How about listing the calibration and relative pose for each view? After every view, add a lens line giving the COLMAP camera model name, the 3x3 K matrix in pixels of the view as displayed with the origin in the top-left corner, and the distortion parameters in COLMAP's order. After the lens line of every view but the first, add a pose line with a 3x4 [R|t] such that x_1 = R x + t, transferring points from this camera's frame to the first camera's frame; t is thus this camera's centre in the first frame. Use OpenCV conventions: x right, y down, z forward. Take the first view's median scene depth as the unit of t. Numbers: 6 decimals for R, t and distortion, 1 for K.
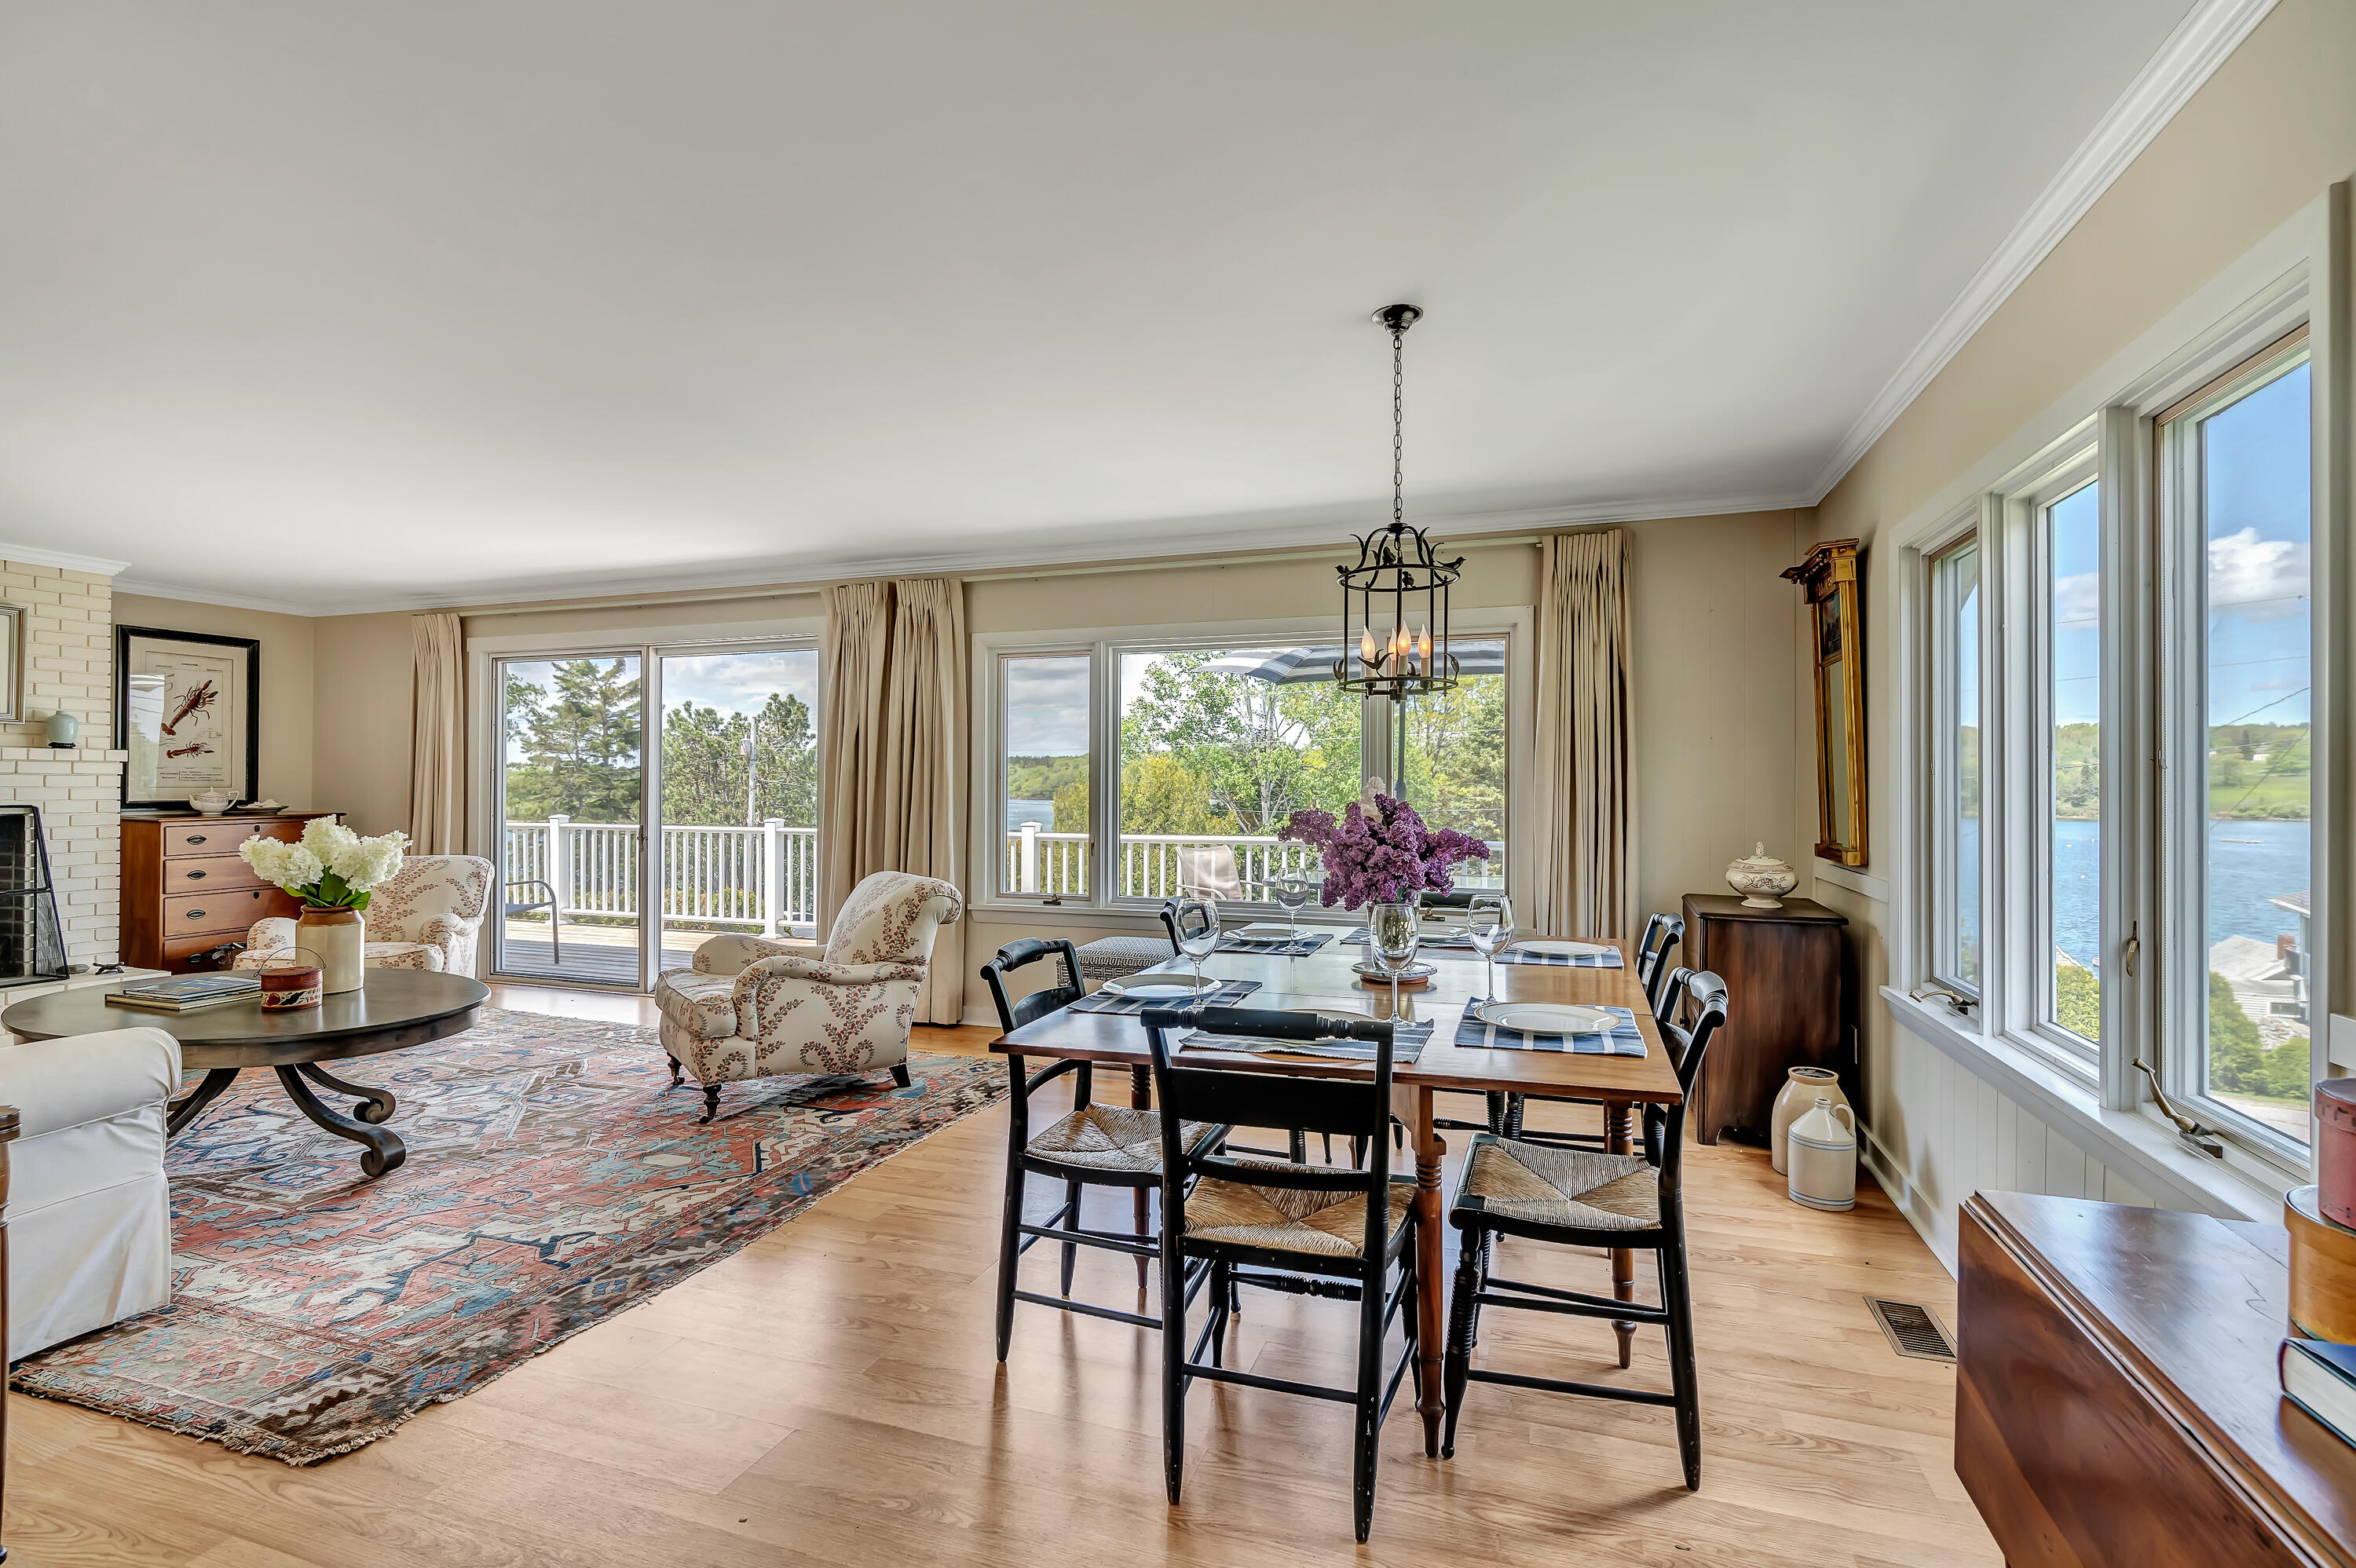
lens RADIAL K [[1086.3, 0, 1185.6], [0, 1086.3, 781.6], [0, 0, 1]] dist [-0.011693, 0.004023]
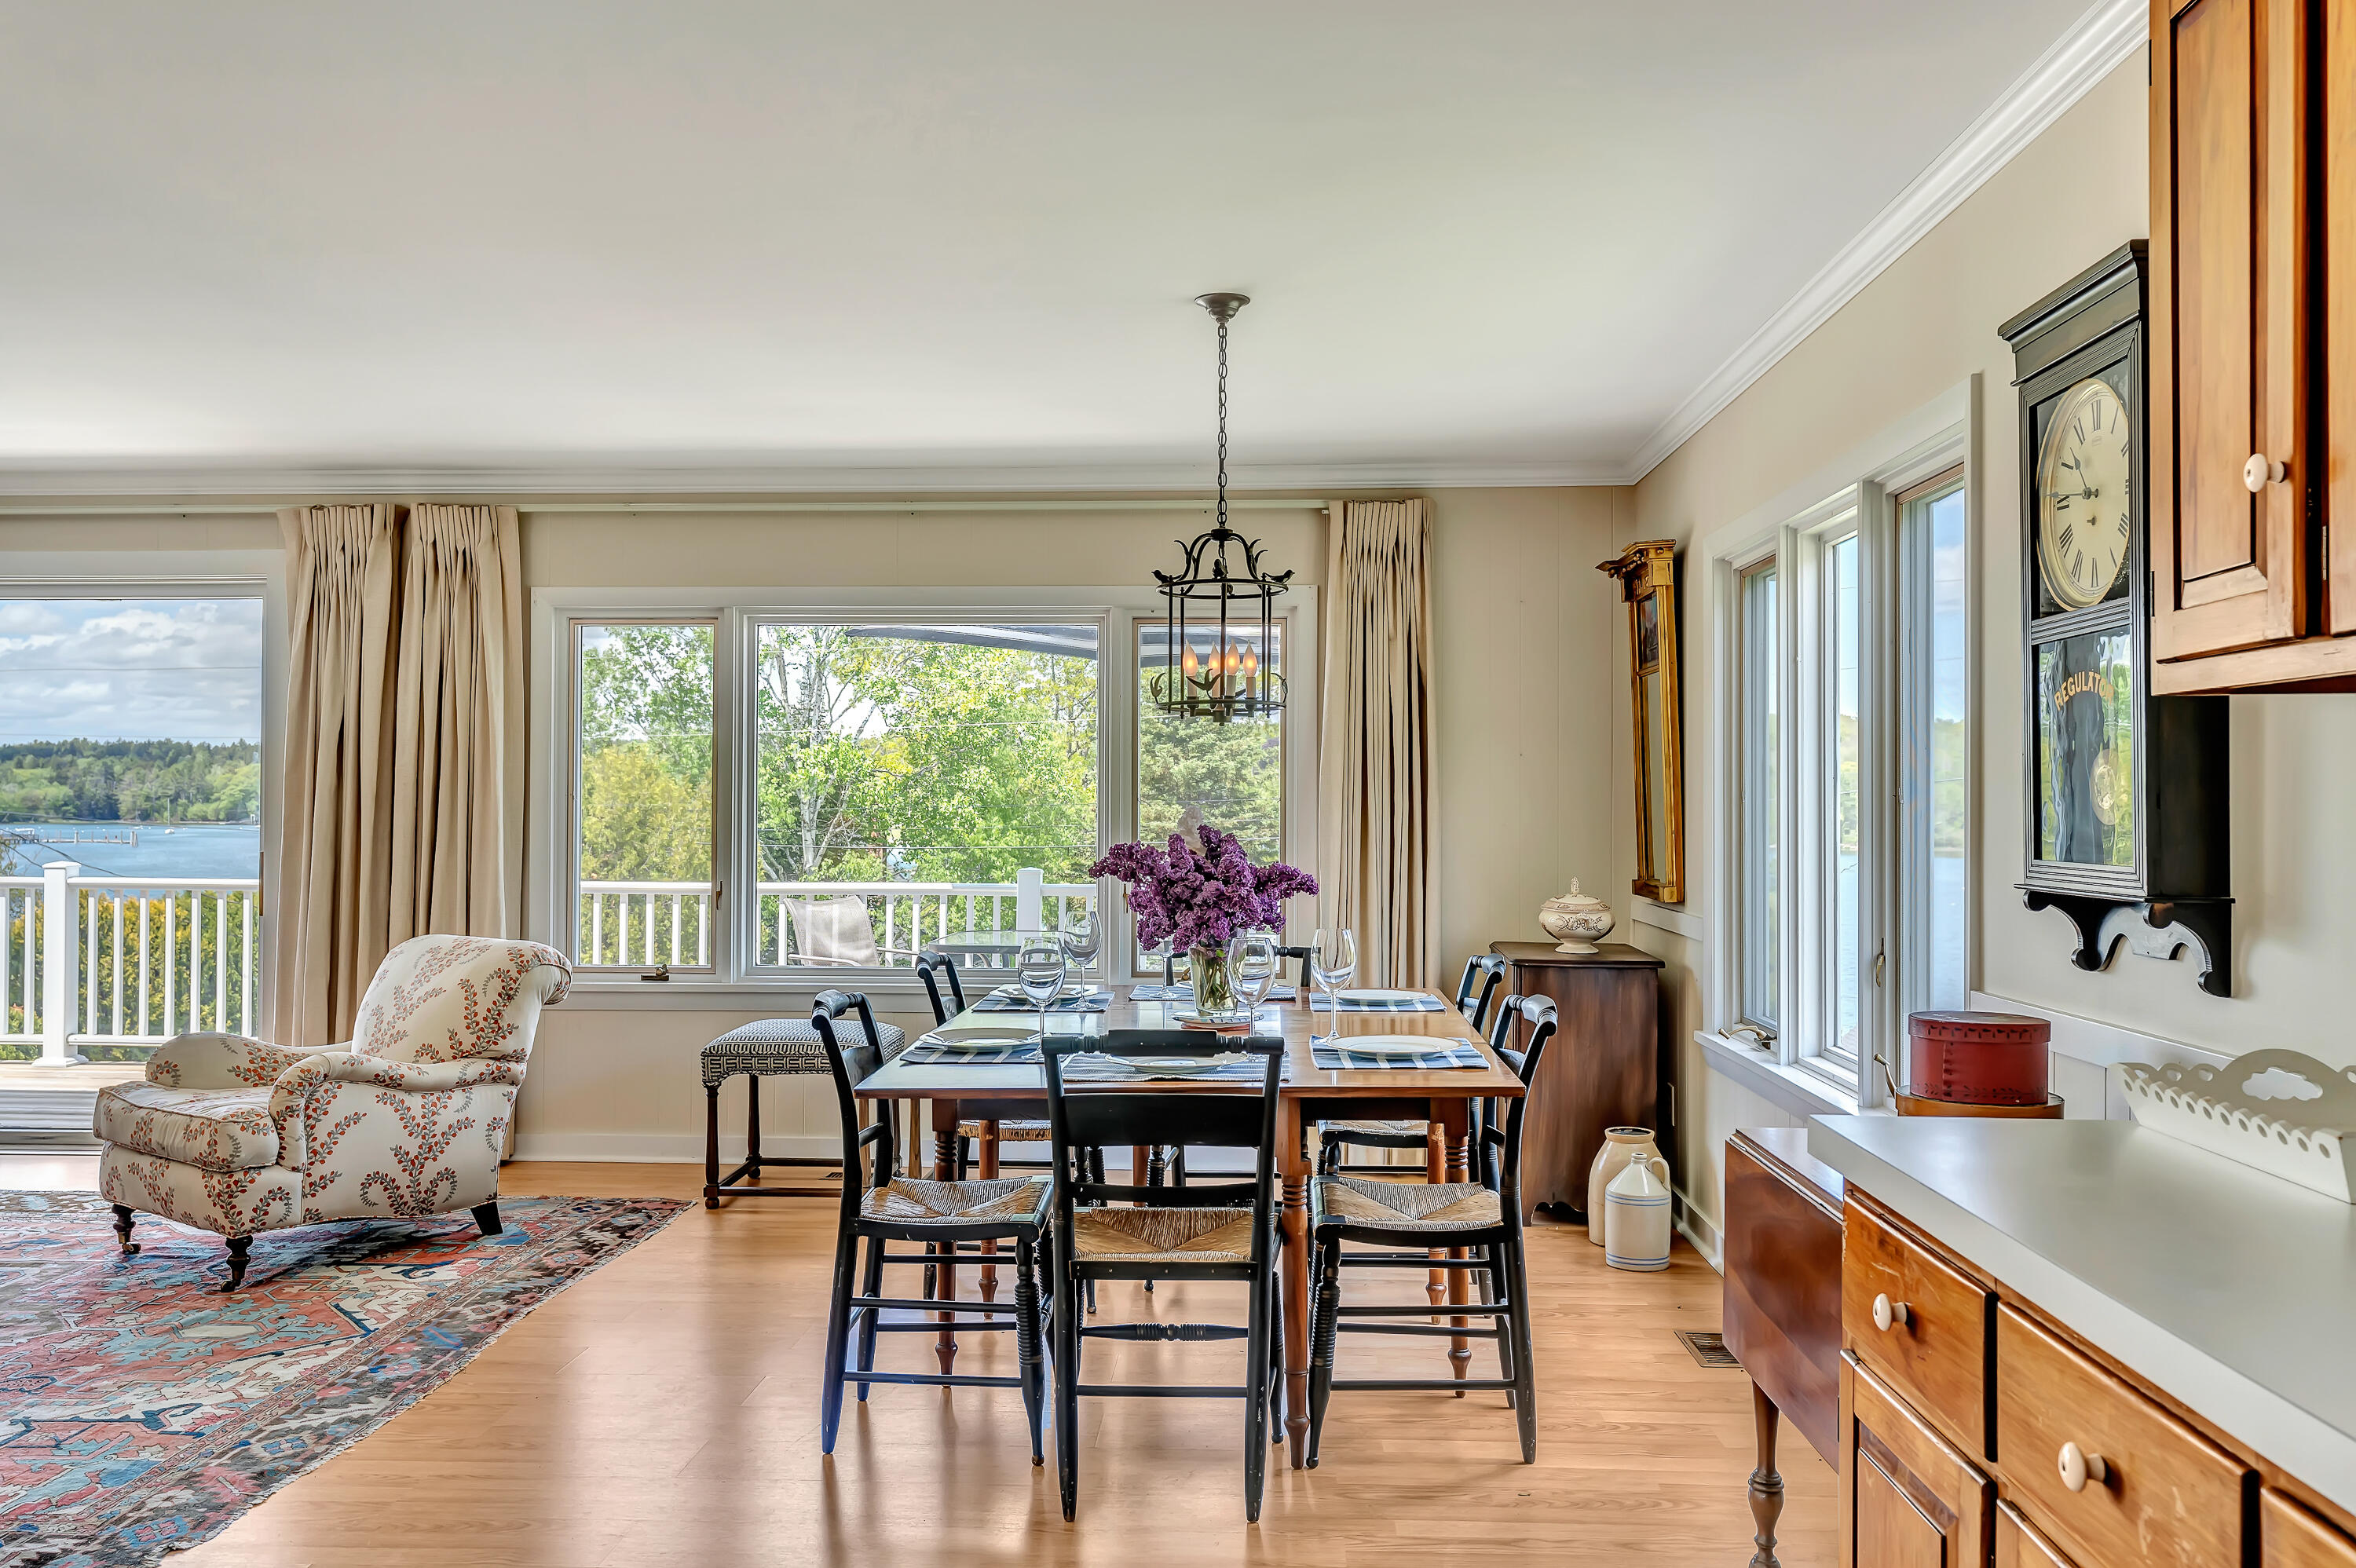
lens RADIAL K [[1873.3, 0, 1176.7], [0, 1873.3, 782.2], [0, 0, 1]] dist [0.002986, 0.001268]
pose [[0.959529, 0.004885, 0.281569, -0.156239], [-0.002983, 0.999970, -0.007186, -0.007247], [-0.281595, 0.006055, 0.959514, -0.275616]]
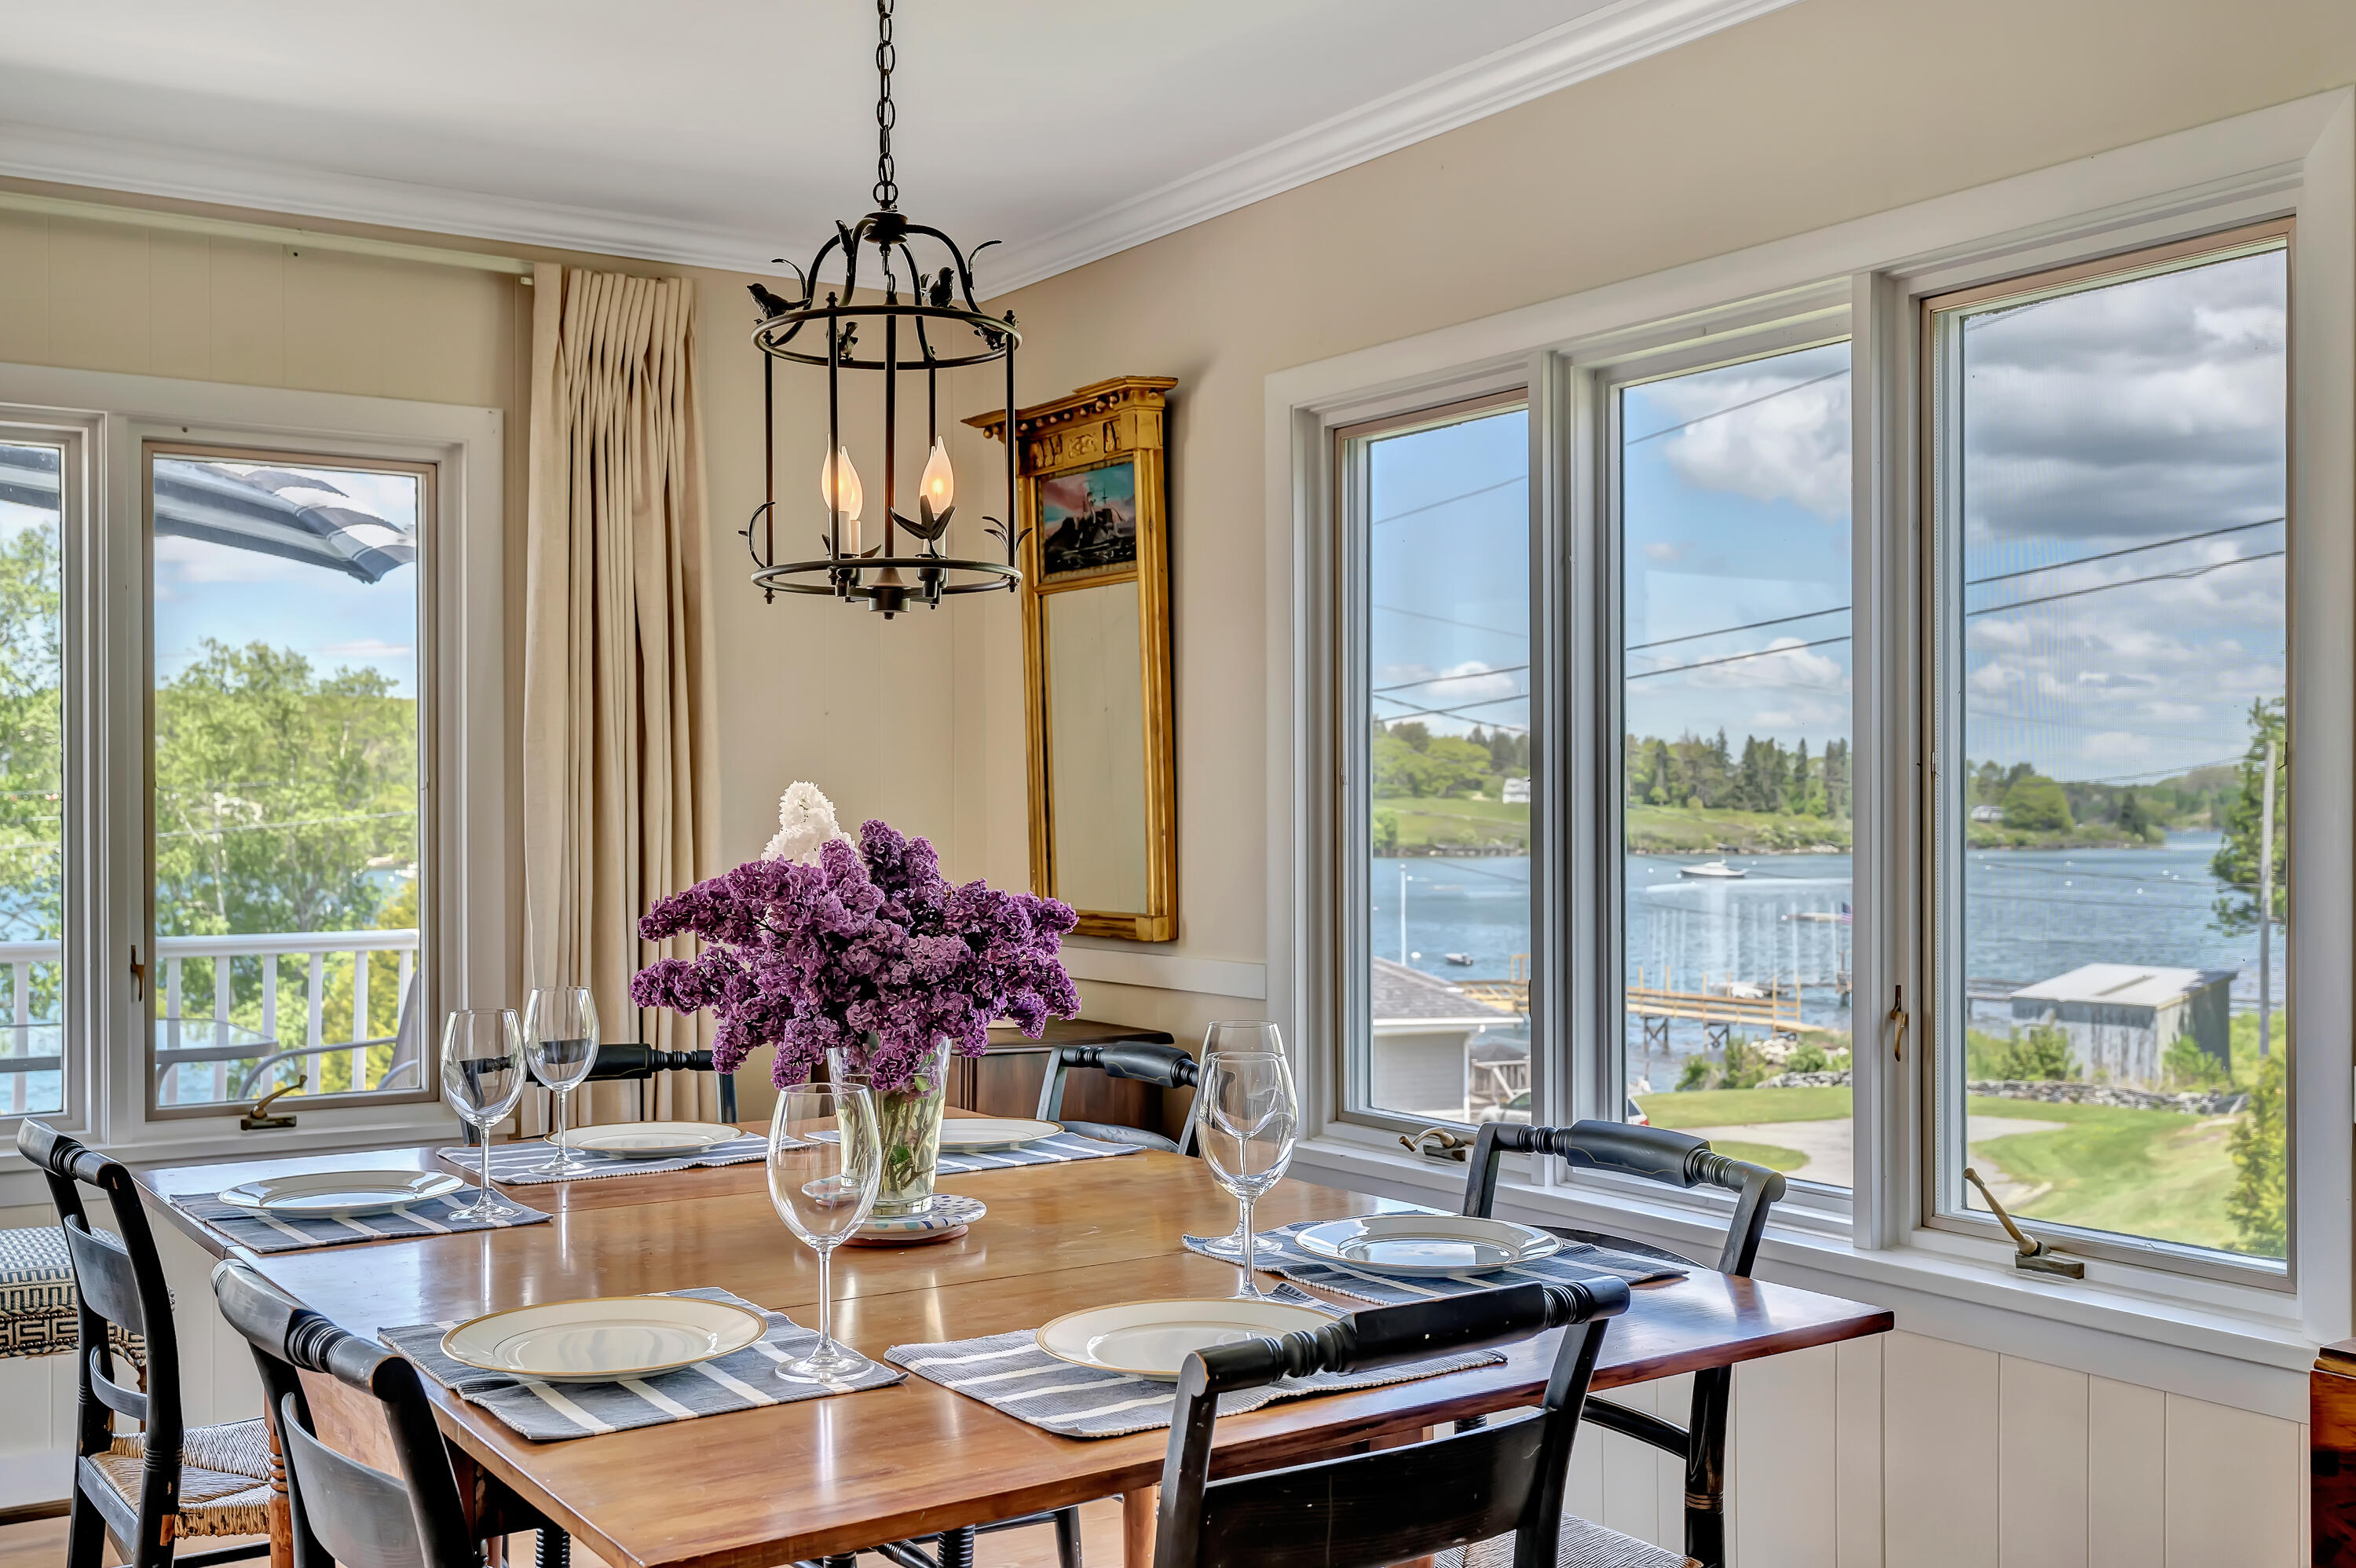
lens RADIAL K [[2311.6, 0, 1164.6], [0, 2311.6, 779.9], [0, 0, 1]] dist [0.015453, 0.000000]
pose [[0.598724, 0.007594, 0.800919, -0.274069], [0.000038, 0.999955, -0.009510, 0.002200], [-0.800955, 0.005724, 0.598697, 0.186374]]
